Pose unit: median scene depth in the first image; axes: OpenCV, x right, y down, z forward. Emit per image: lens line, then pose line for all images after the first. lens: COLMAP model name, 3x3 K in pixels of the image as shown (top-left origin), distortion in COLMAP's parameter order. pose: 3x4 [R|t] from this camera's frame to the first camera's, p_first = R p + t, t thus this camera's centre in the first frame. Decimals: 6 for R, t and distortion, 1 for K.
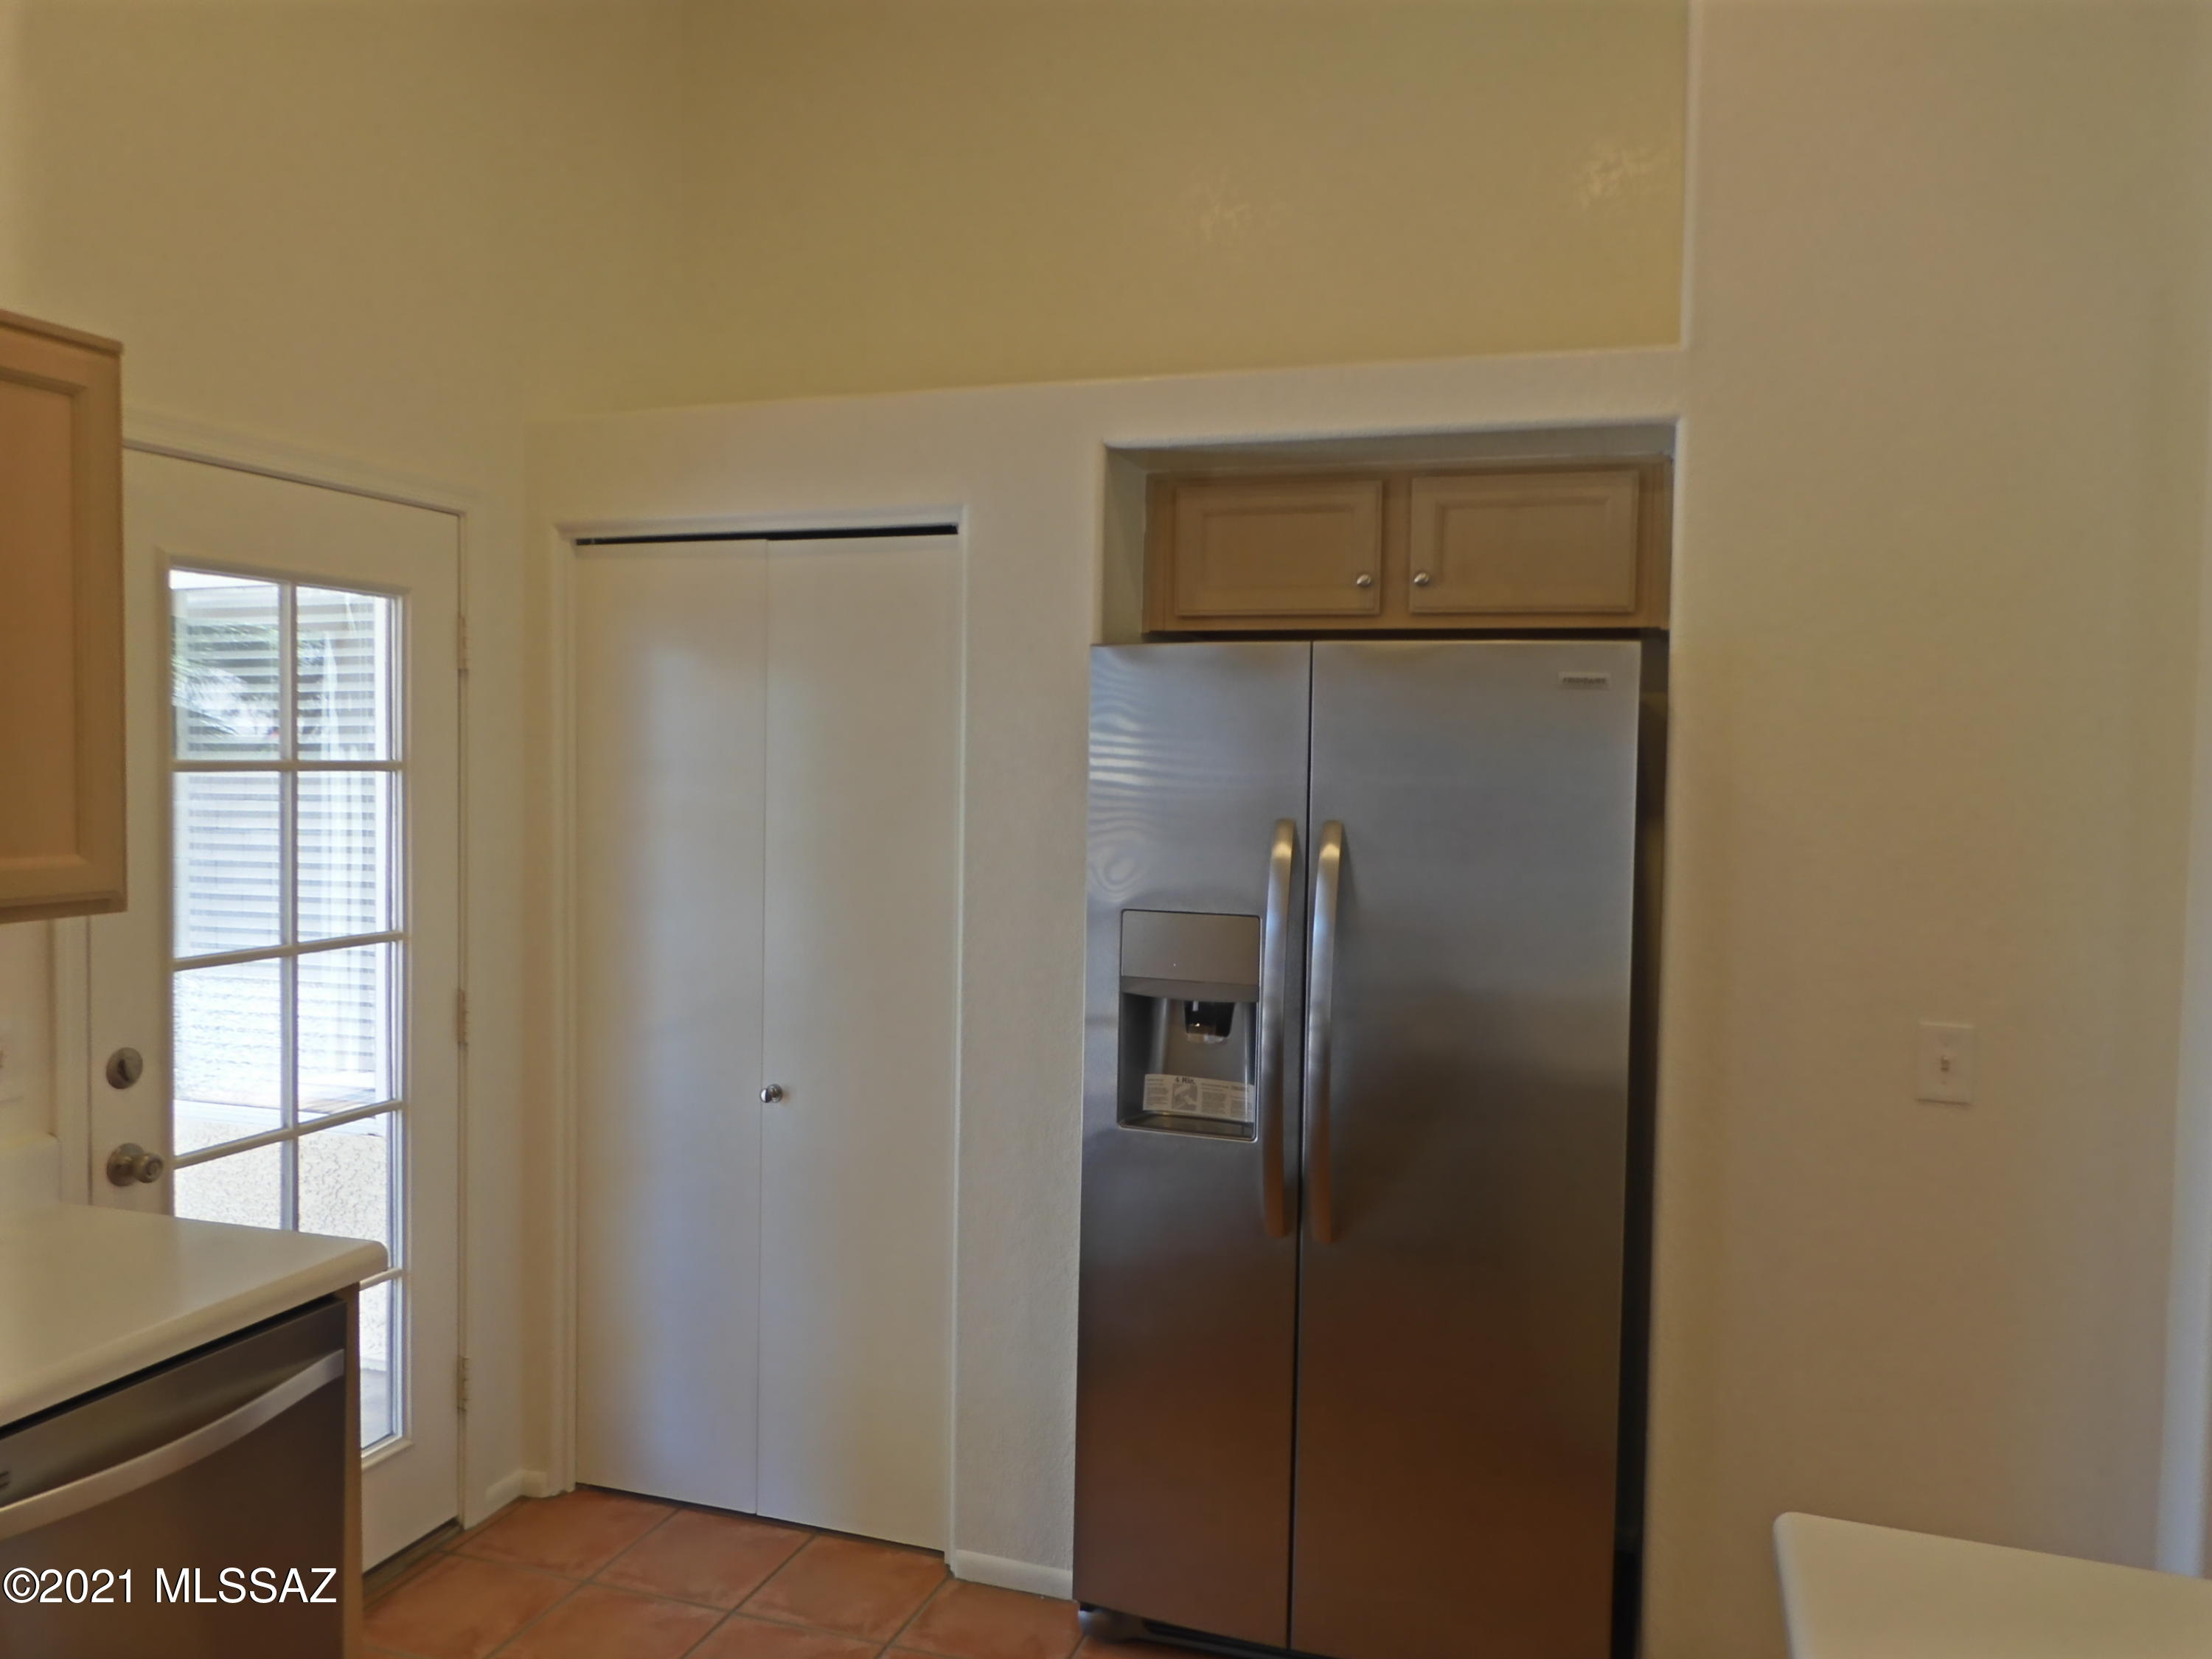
lens RADIAL K [[1607.7, 0, 1094.7], [0, 1607.7, 821.1], [0, 0, 1]] dist [0.007174, -0.000260]
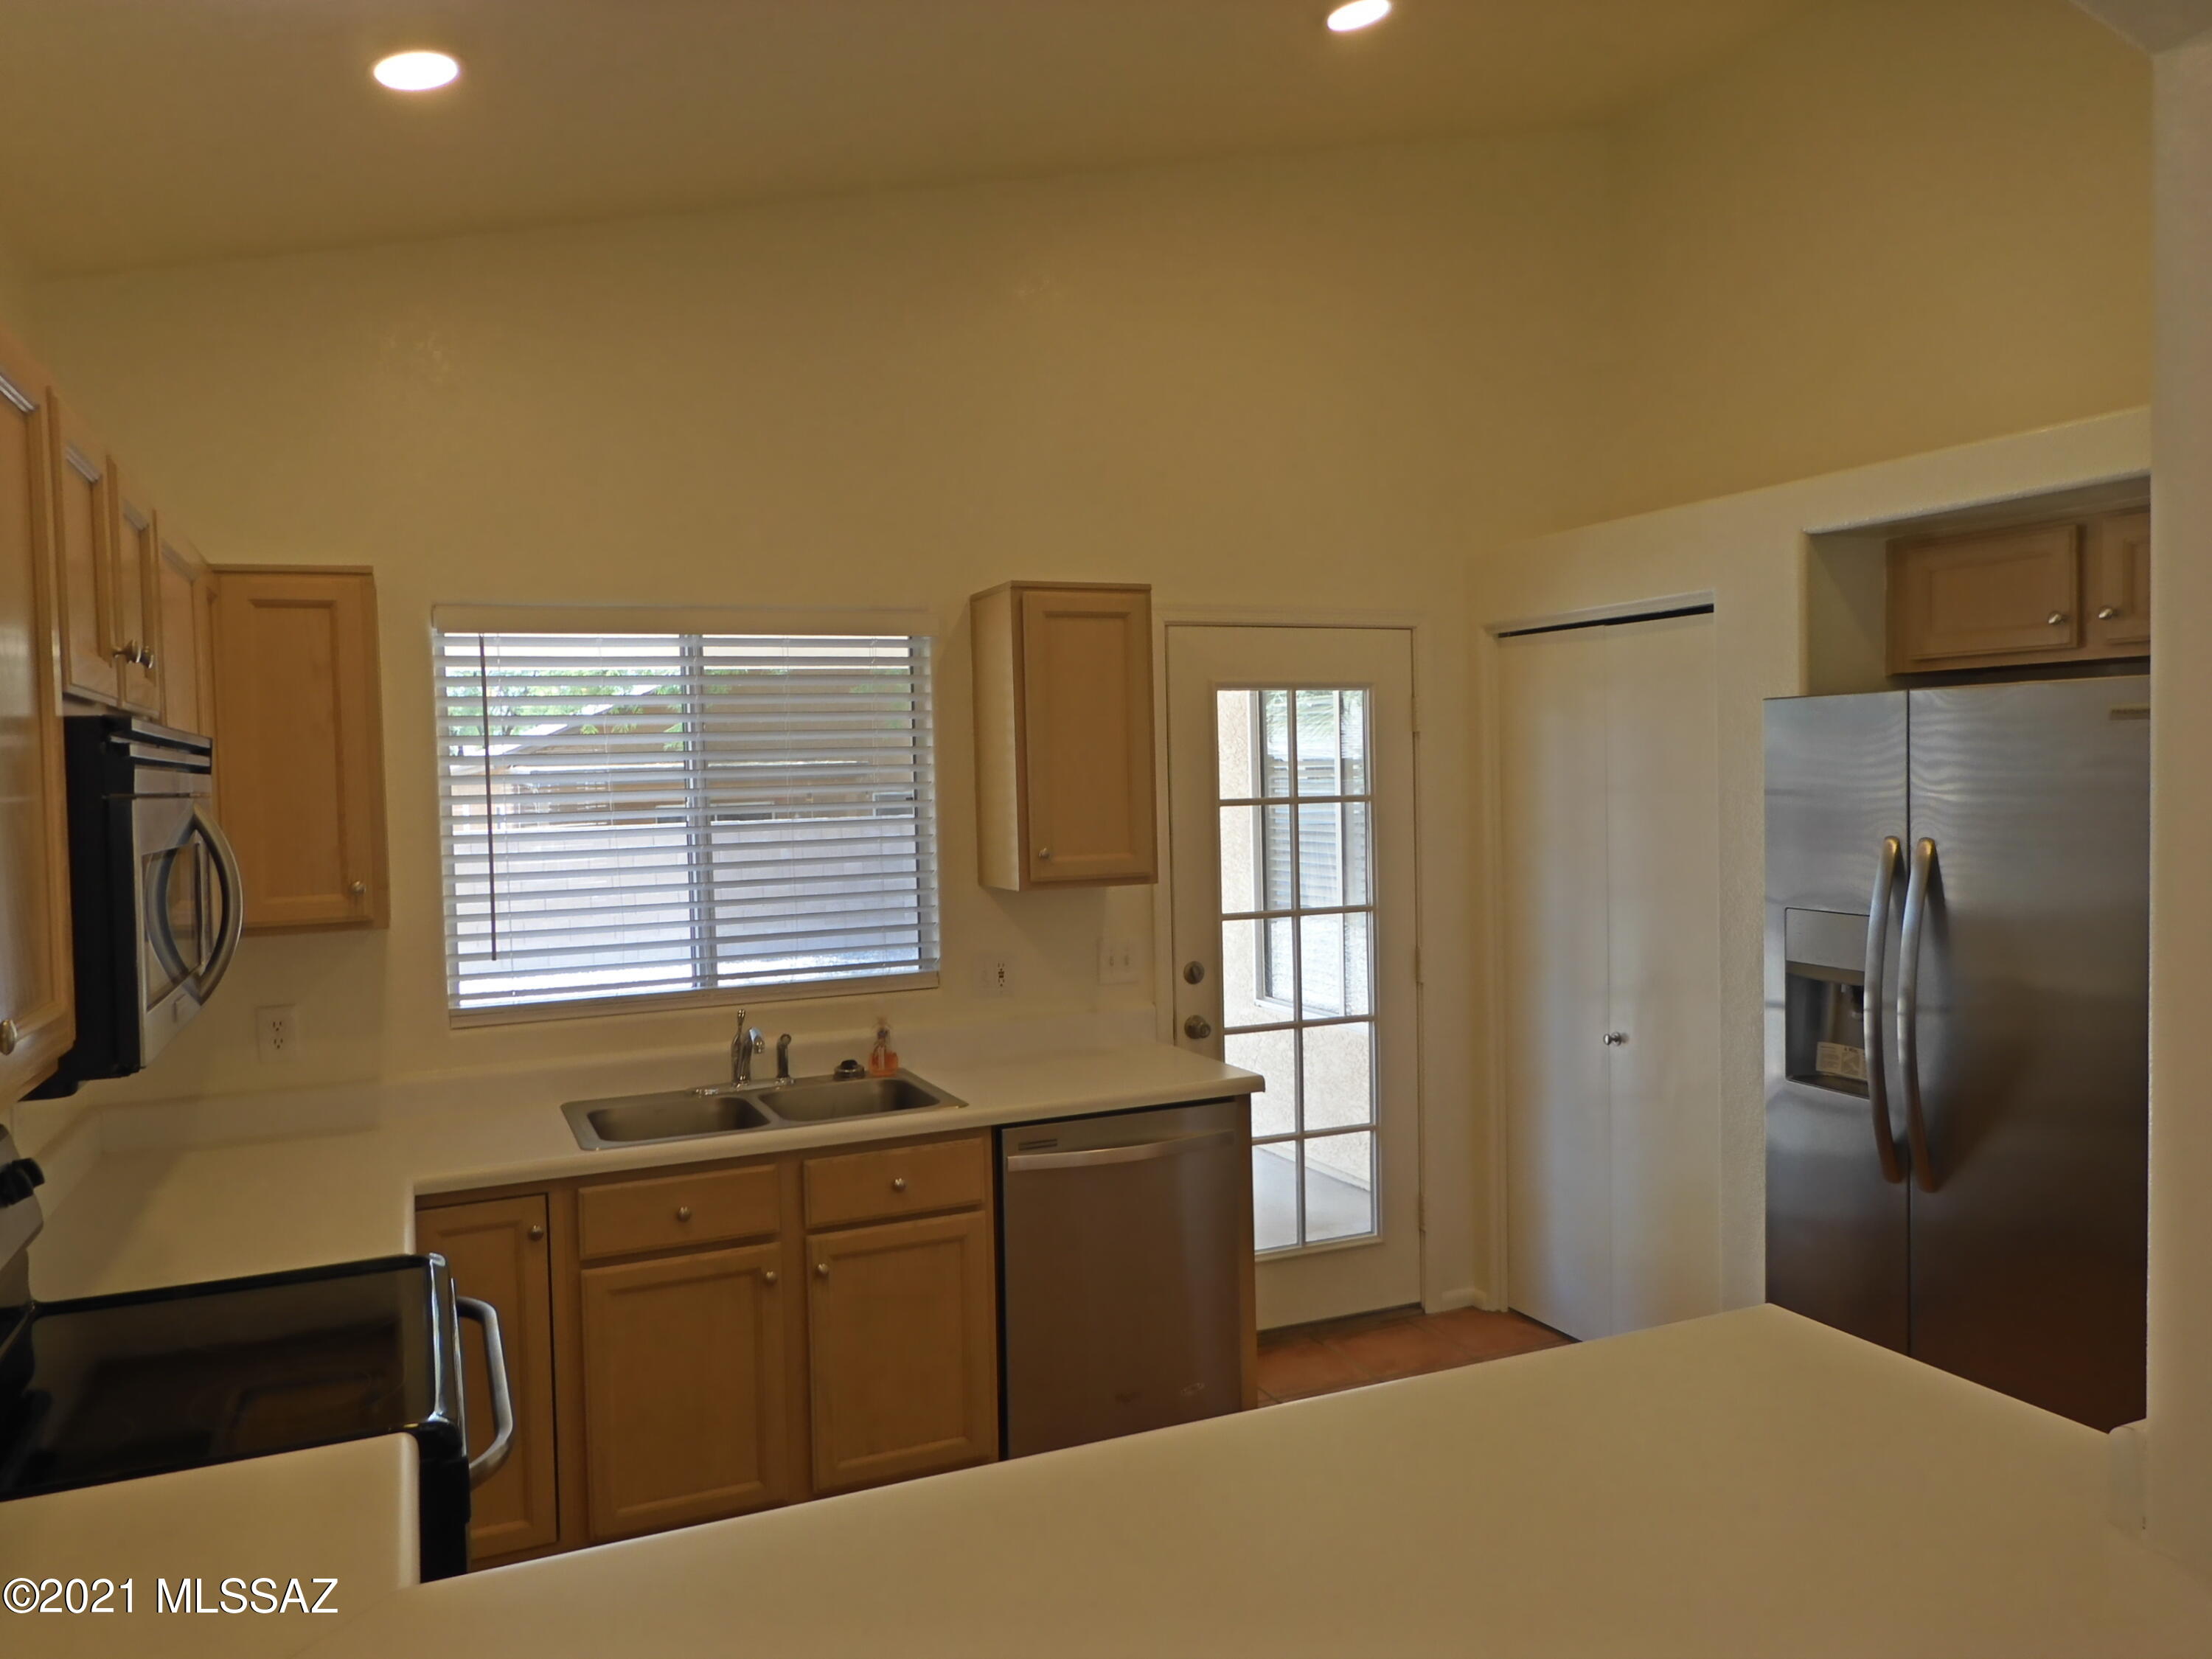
lens RADIAL K [[1592.6, 0, 1106.0], [0, 1592.6, 829.5], [0, 0, 1]] dist [0.001786, 0.005237]
pose [[0.673727, 0.001397, -0.738979, 0.551542], [0.001032, 0.999995, 0.002832, -0.009510], [0.738980, -0.002670, 0.673722, -0.224191]]
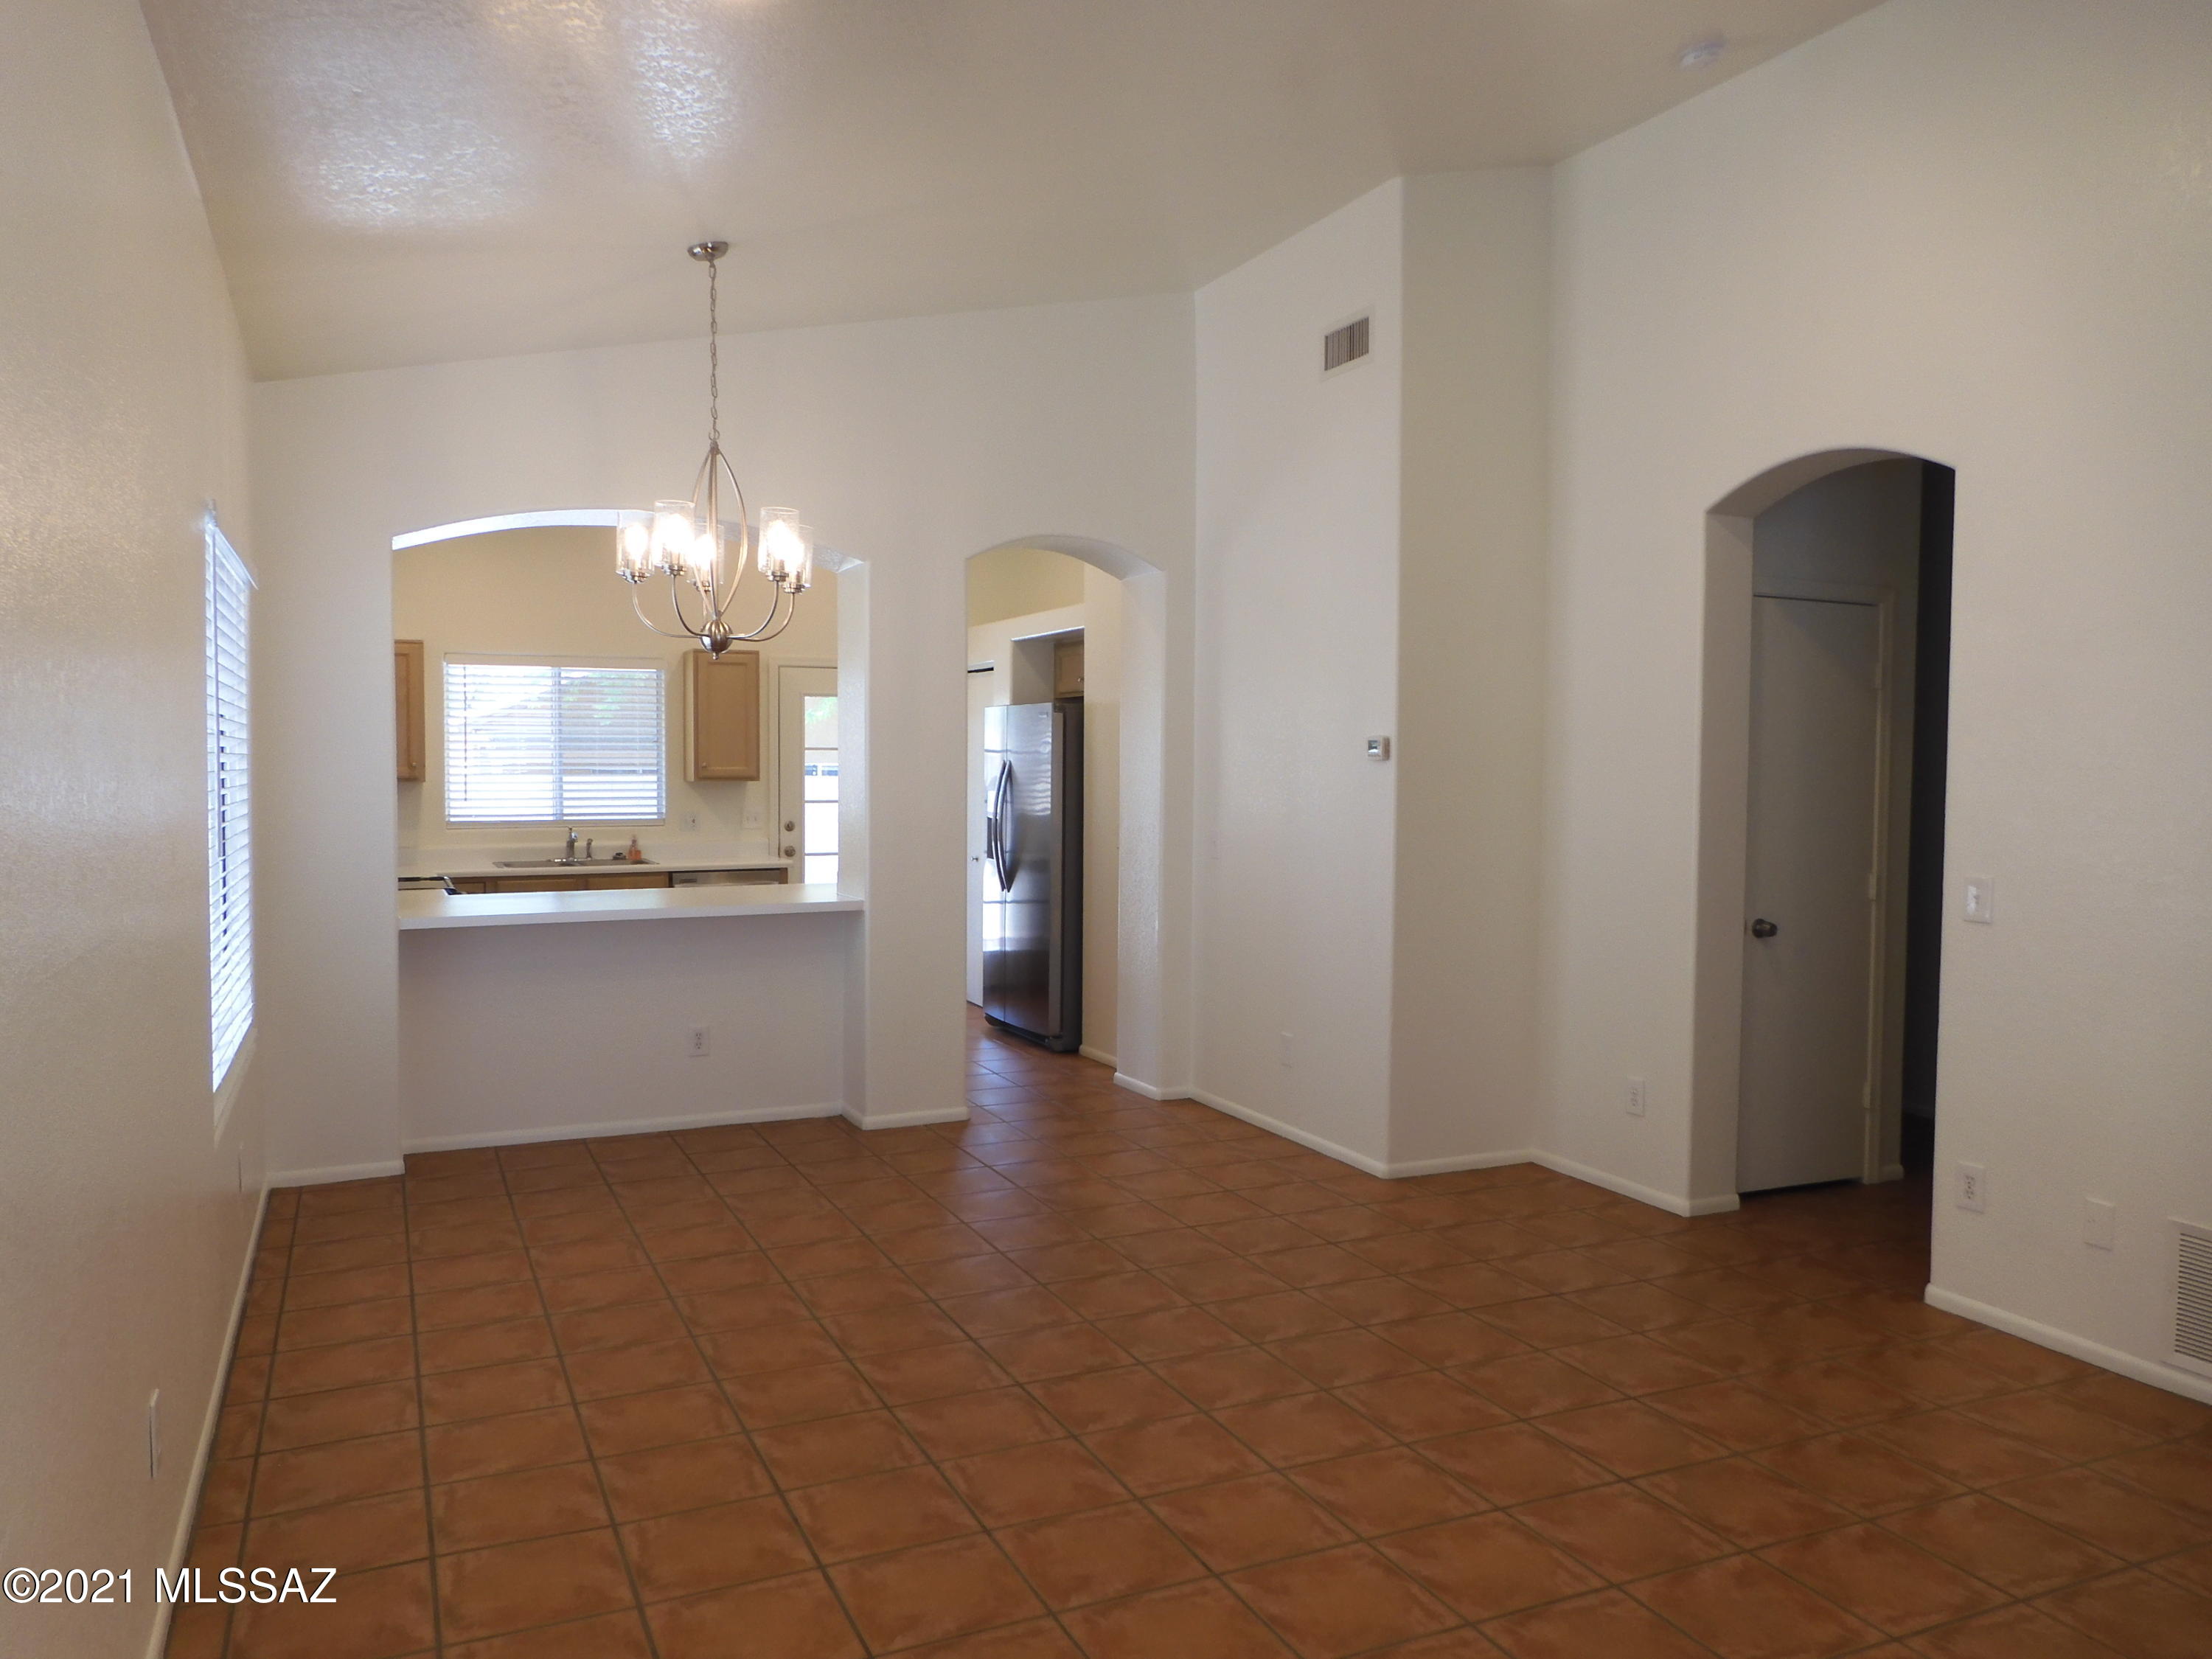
lens RADIAL K [[1547.6, 0, 1093.8], [0, 1547.6, 819.8], [0, 0, 1]] dist [-0.004623, -0.003375]
pose [[0.673292, 0.024543, -0.738970, 2.281234], [-0.032472, 0.999466, 0.003608, 0.086803], [0.738664, 0.021567, 0.673729, -0.833065]]
